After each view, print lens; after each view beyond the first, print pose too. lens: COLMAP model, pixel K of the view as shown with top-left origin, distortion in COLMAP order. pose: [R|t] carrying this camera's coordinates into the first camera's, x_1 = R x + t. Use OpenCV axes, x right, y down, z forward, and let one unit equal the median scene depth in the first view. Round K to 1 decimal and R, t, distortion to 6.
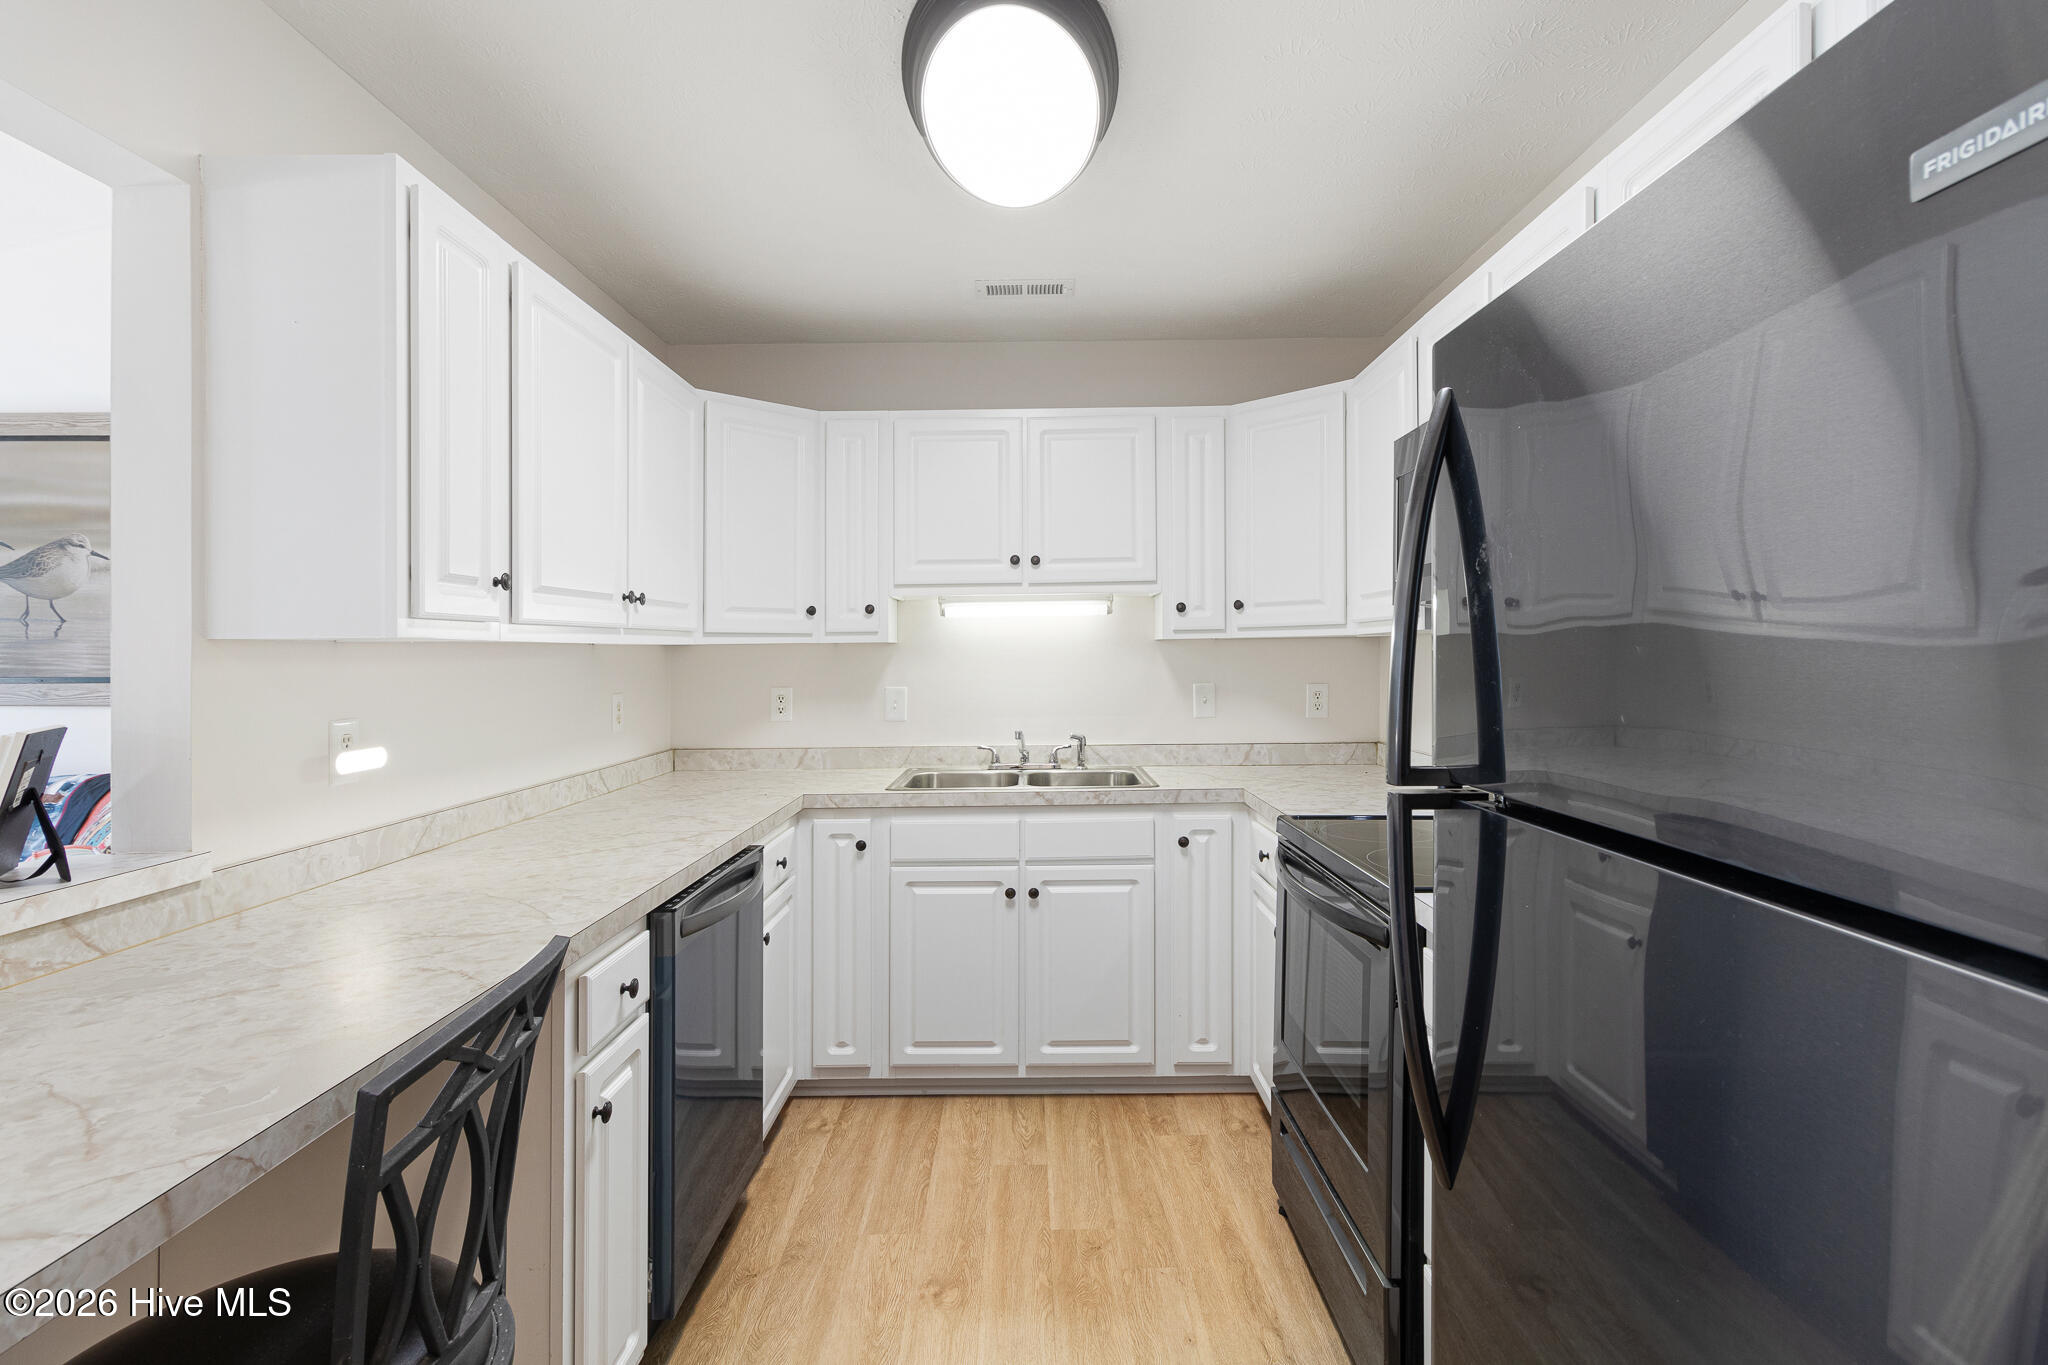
lens RADIAL K [[982.1, 0, 1024.0], [0, 982.1, 669.4], [0, 0, 1]] dist [0.003397, -0.000526]
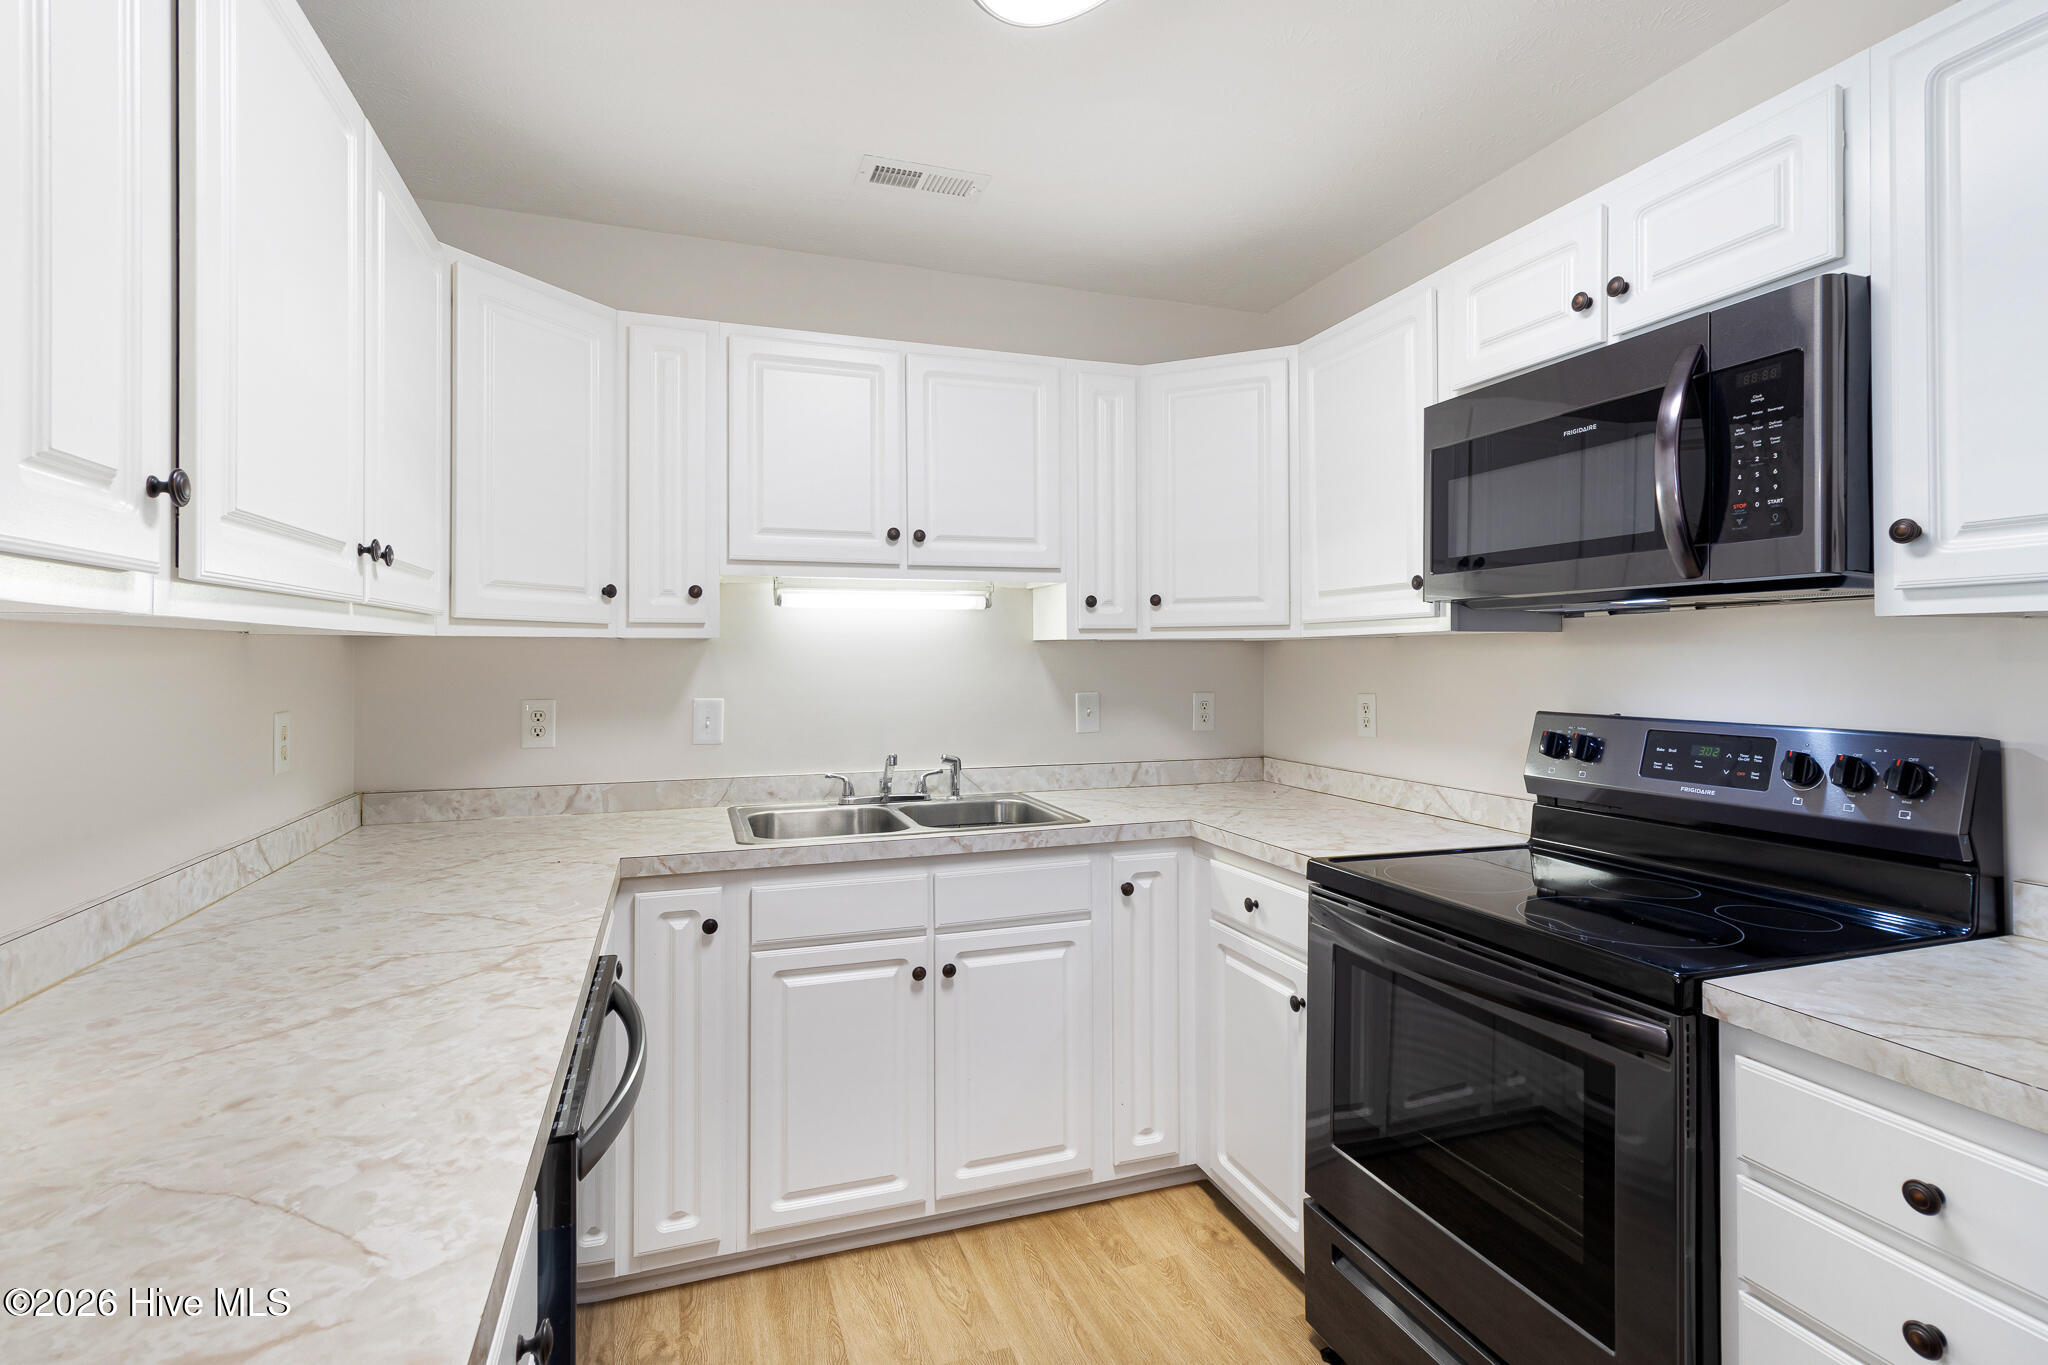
lens RADIAL K [[982.1, 0, 1025.4], [0, 982.1, 673.3], [0, 0, 1]] dist [0.003397, -0.000526]
pose [[0.942138, 0.003795, 0.335204, -0.187979], [-0.003414, 0.999993, -0.001726, -0.000894], [-0.335208, 0.000481, 0.942144, 0.262133]]
